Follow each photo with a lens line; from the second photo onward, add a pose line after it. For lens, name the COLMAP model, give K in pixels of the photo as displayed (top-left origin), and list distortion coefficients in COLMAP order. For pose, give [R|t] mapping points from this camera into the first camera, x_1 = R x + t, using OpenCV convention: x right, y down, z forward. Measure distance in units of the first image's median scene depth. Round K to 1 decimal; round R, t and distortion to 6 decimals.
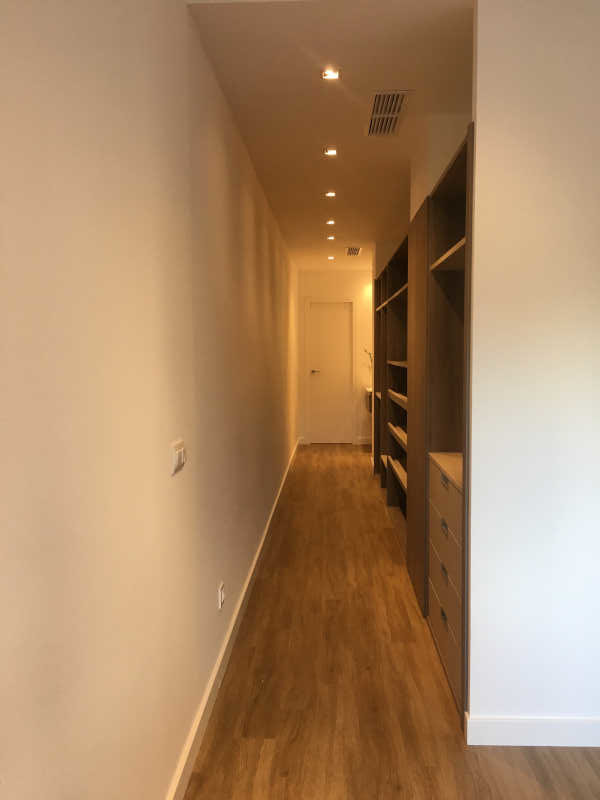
lens RADIAL K [[671.5, 0, 300.0], [0, 671.5, 400.0], [0, 0, 1]] dist [0.064968, -0.084469]
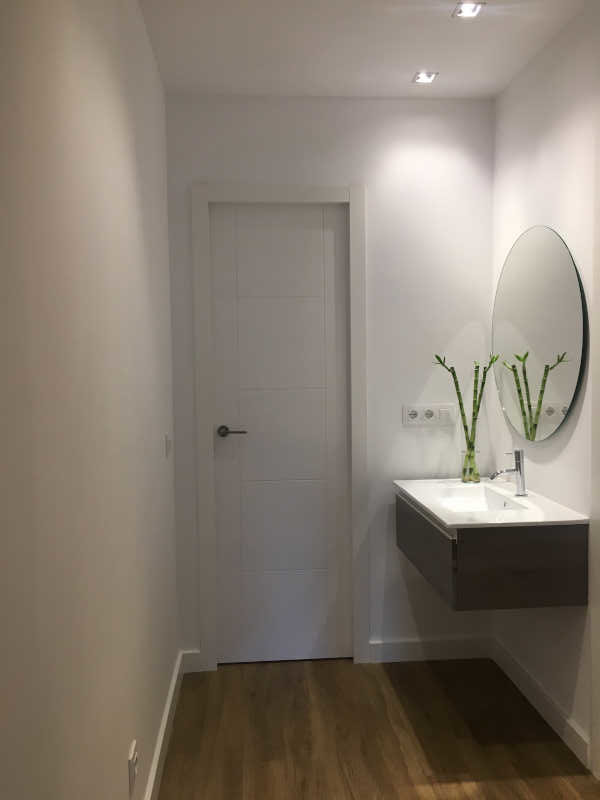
lens RADIAL K [[671.5, 0, 300.0], [0, 671.5, 400.0], [0, 0, 1]] dist [0.064968, -0.084469]
pose [[0.999796, -0.013746, 0.014779, 0.050245], [0.013907, 0.999844, -0.010863, -0.052829], [-0.014628, 0.011067, 0.999832, 0.693331]]
